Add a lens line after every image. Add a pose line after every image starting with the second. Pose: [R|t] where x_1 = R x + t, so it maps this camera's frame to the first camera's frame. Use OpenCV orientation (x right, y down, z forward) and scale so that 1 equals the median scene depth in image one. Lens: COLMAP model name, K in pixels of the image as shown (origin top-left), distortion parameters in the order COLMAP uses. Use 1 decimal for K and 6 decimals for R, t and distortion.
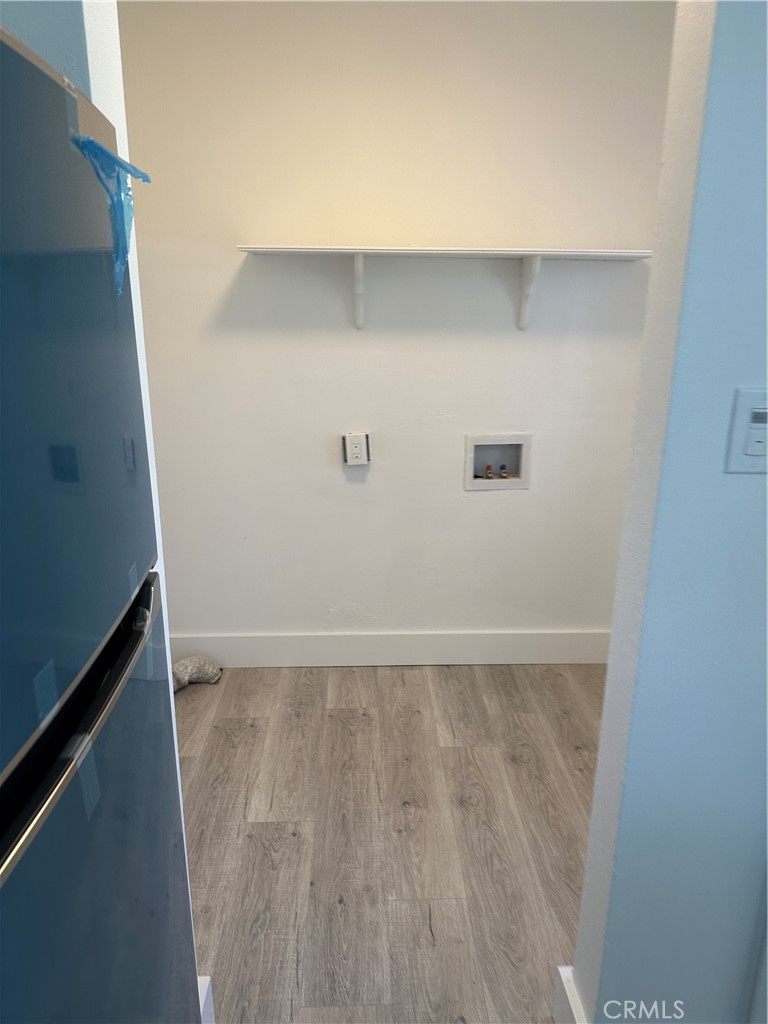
lens RADIAL K [[717.6, 0, 380.1], [0, 717.6, 519.5], [0, 0, 1]] dist [0.018015, -0.034652]
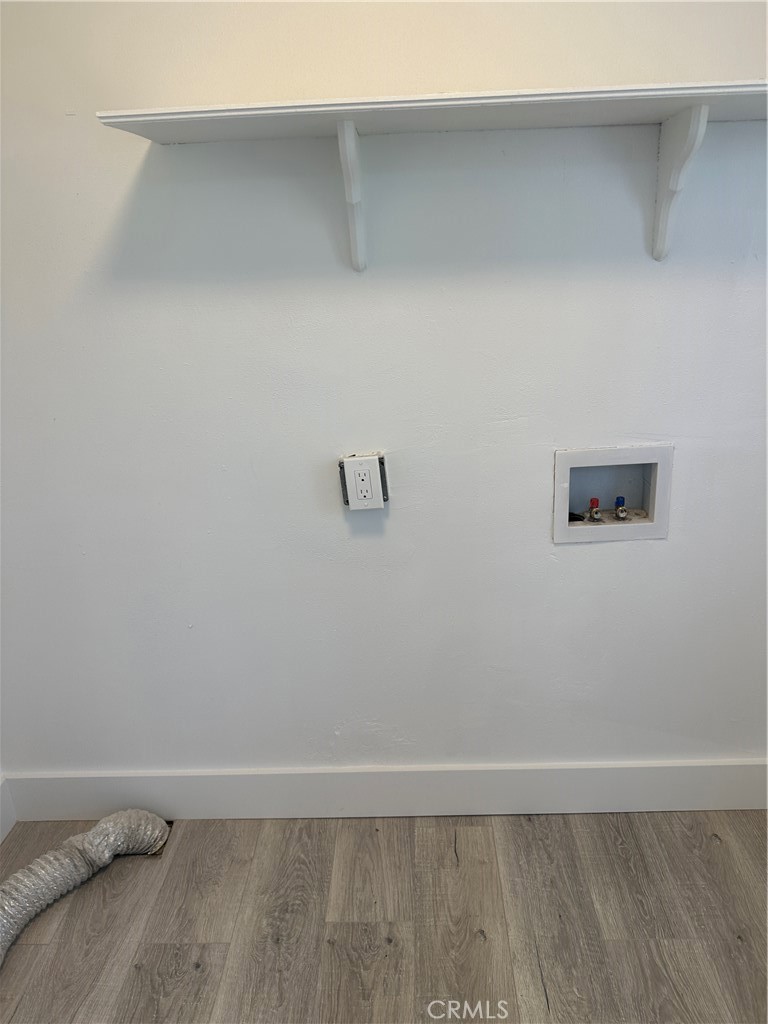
lens RADIAL K [[717.6, 0, 392.3], [0, 717.6, 511.5], [0, 0, 1]] dist [0.018015, -0.034652]
pose [[0.997404, -0.024769, -0.067614, 0.027974], [0.028518, 0.998076, 0.055051, -0.105929], [0.066121, -0.056837, 0.996192, 0.424327]]
